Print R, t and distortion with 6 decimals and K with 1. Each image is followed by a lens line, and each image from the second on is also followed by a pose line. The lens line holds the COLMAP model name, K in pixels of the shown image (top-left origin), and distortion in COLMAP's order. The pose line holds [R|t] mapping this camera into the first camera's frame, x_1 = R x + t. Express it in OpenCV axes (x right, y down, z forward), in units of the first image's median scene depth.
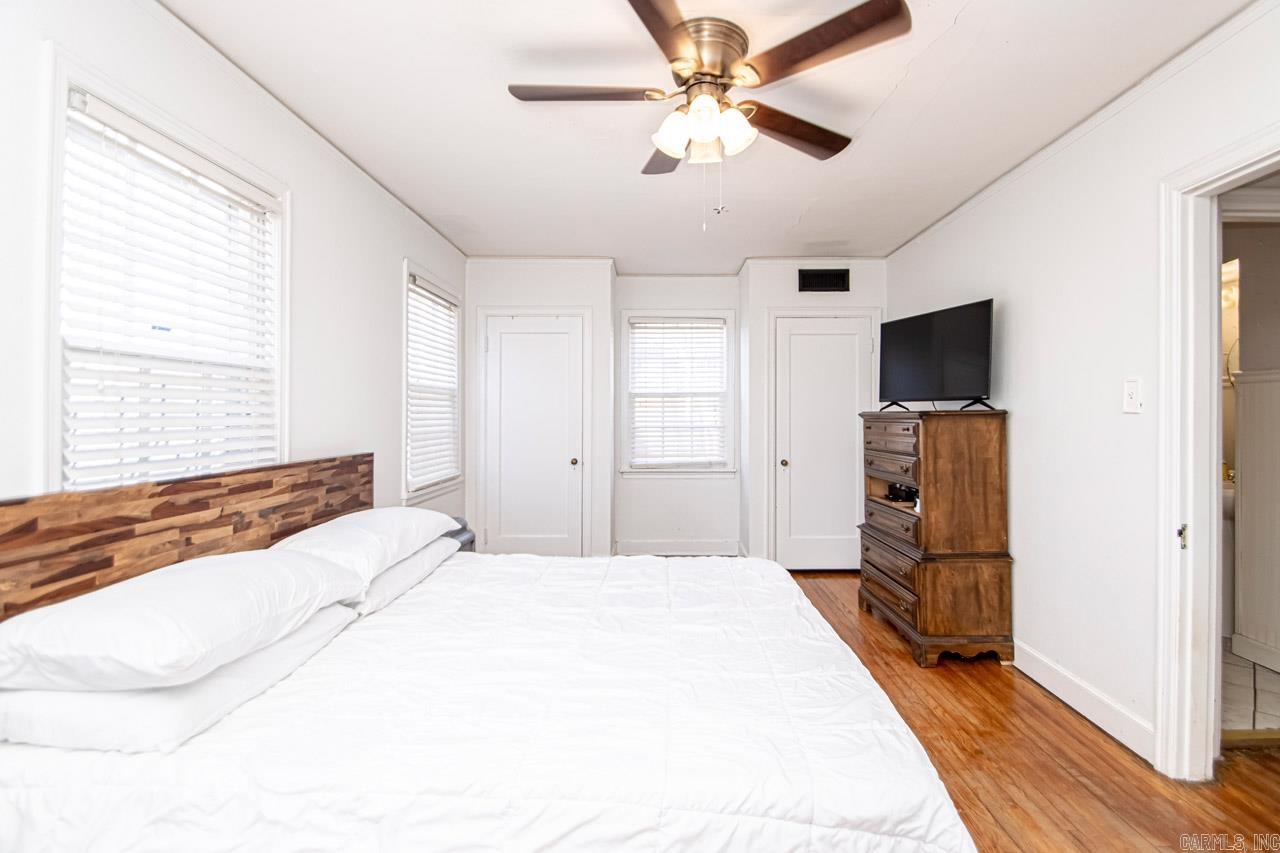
lens RADIAL K [[597.8, 0, 645.6], [0, 597.8, 419.9], [0, 0, 1]] dist [0.017956, -0.018225]
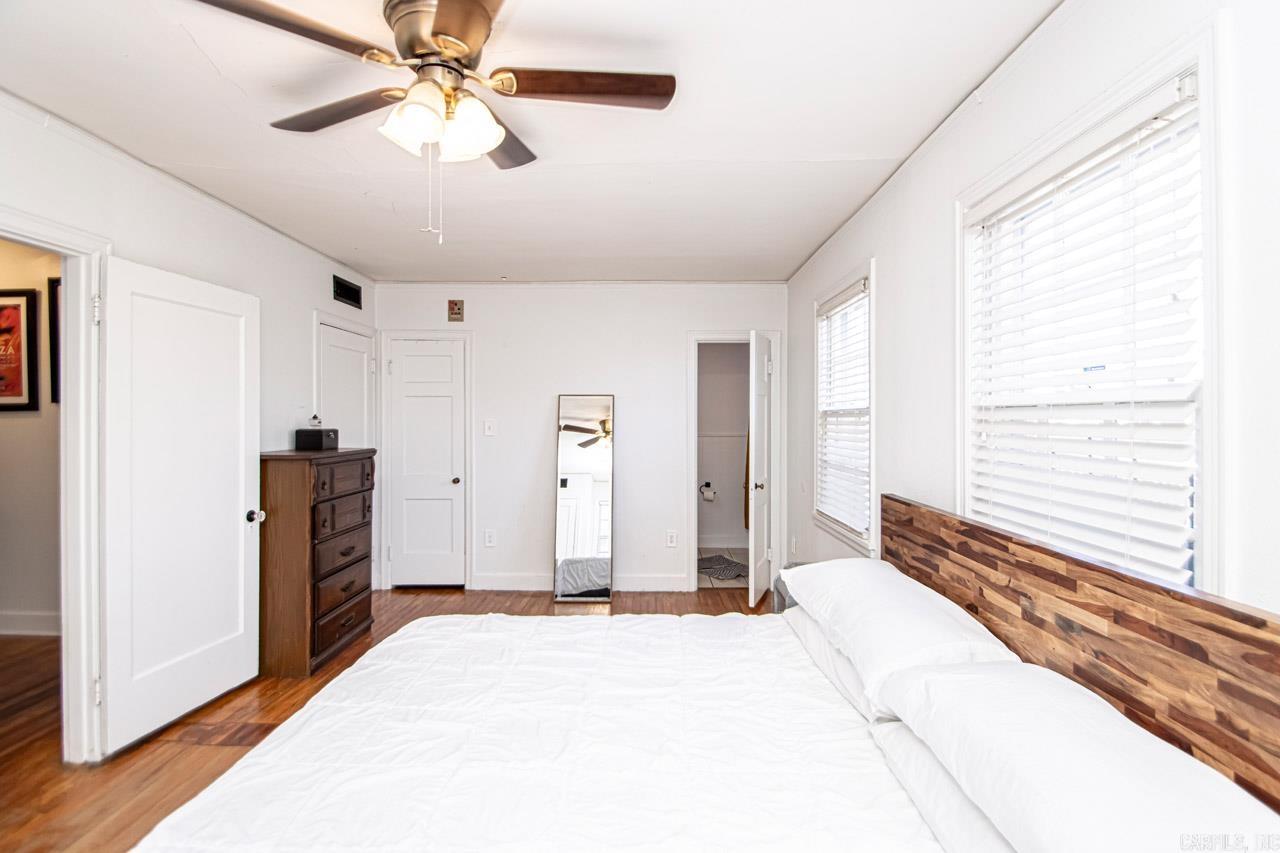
lens RADIAL K [[597.8, 0, 645.6], [0, 597.8, 419.9], [0, 0, 1]] dist [0.017956, -0.018225]
pose [[-0.999808, -0.005817, -0.018722, -0.169474], [-0.006073, 0.999888, 0.013646, -0.085135], [0.018640, 0.013757, -0.999732, 1.817082]]
